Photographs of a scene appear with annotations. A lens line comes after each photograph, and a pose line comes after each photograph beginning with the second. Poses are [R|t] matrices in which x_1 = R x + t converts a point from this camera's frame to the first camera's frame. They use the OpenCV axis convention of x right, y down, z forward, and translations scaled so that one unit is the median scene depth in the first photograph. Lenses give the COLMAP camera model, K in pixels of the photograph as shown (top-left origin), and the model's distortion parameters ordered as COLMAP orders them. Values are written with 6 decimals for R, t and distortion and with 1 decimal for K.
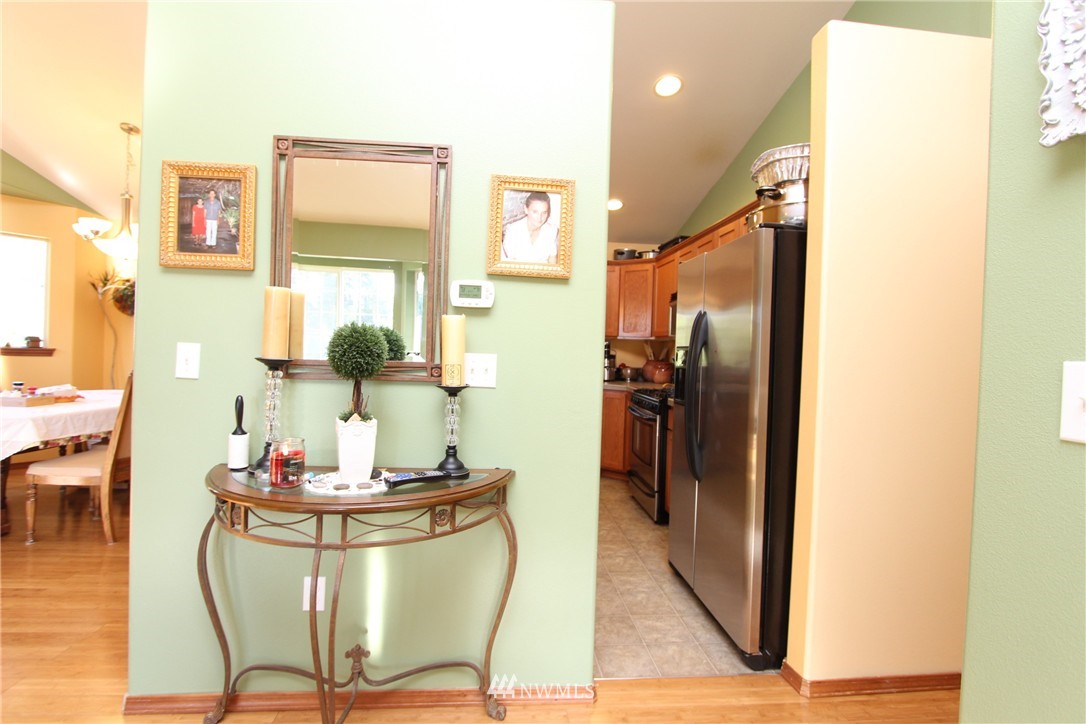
lens RADIAL K [[498.2, 0, 543.0], [0, 498.2, 362.0], [0, 0, 1]] dist [-0.017922, -0.000126]
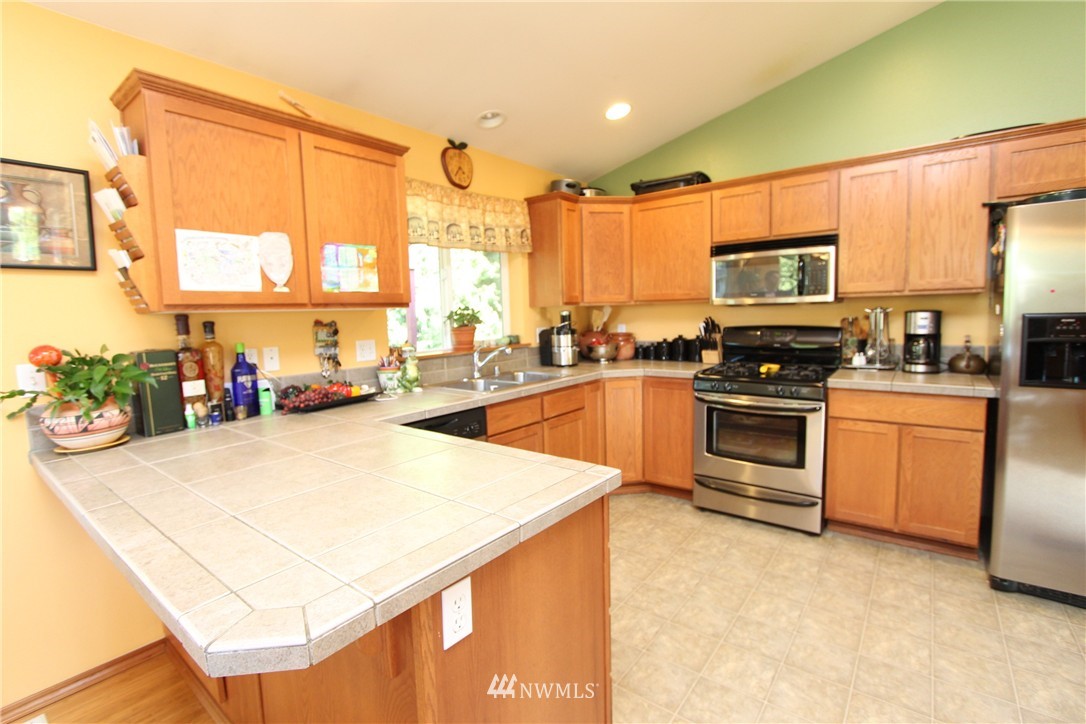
lens RADIAL K [[498.2, 0, 543.0], [0, 498.2, 362.0], [0, 0, 1]] dist [-0.017922, -0.000126]
pose [[0.679289, -0.130044, 0.722257, -0.442917], [0.067691, 0.991082, 0.114783, -0.055297], [-0.730743, -0.029081, 0.682033, 0.566030]]
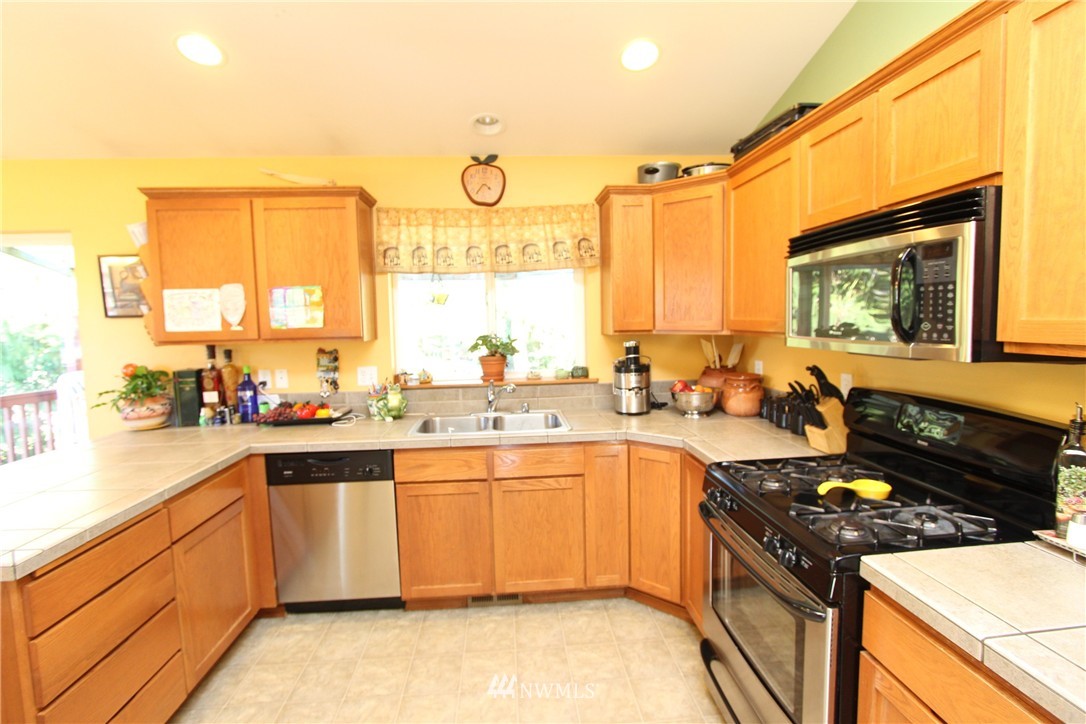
lens RADIAL K [[498.2, 0, 543.0], [0, 498.2, 362.0], [0, 0, 1]] dist [-0.017922, -0.000126]
pose [[0.998174, -0.057853, -0.017395, 0.042111], [0.058902, 0.995977, 0.067527, -0.063251], [0.013418, -0.068429, 0.997566, 0.489321]]
